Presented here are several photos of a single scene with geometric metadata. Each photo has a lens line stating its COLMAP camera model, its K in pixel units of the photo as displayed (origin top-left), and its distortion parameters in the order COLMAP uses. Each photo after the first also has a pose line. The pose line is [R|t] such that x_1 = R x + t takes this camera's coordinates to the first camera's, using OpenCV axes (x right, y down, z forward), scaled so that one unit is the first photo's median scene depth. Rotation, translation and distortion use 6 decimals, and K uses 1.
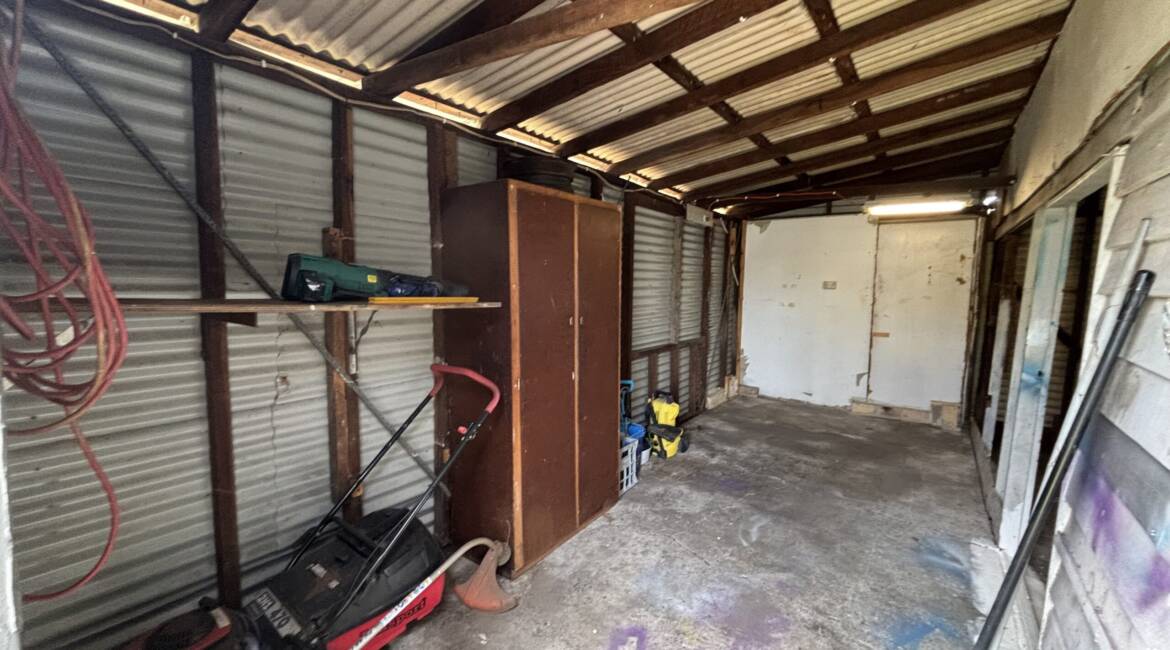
lens RADIAL K [[465.0, 0, 586.1], [0, 465.0, 316.5], [0, 0, 1]] dist [-0.001280, 0.000860]
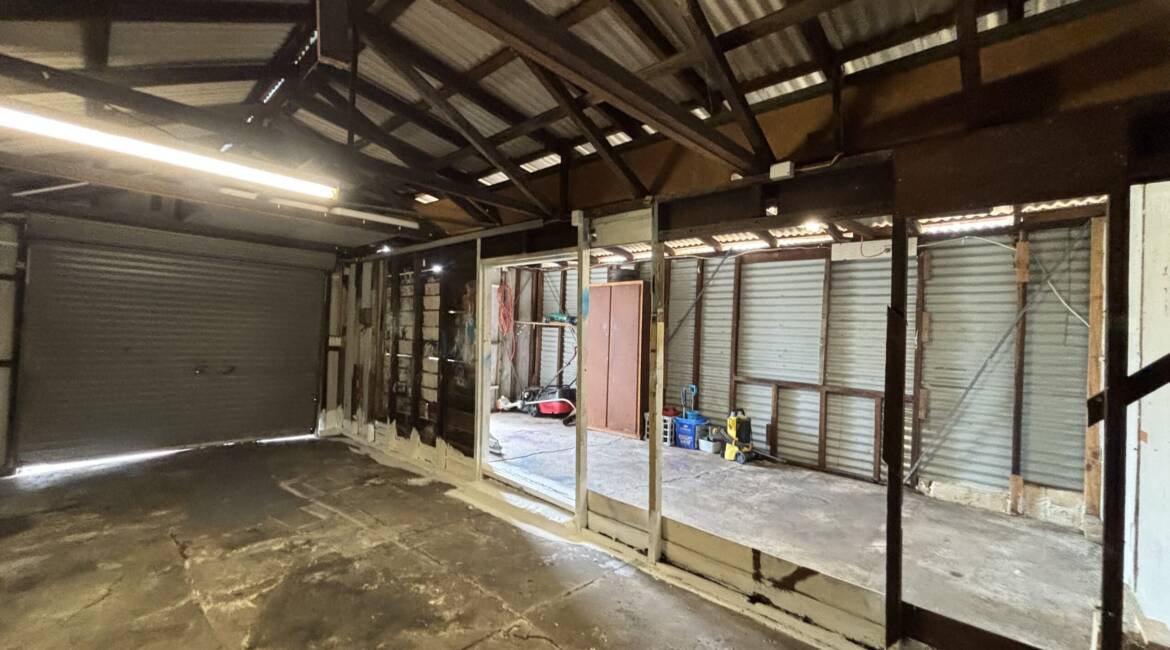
lens RADIAL K [[465.0, 0, 586.1], [0, 465.0, 316.5], [0, 0, 1]] dist [-0.001280, 0.000860]
pose [[-0.091815, -0.027497, -0.995396, 1.402815], [-0.106907, 0.994113, -0.017601, -0.020131], [0.990021, 0.104799, -0.094214, 0.650482]]
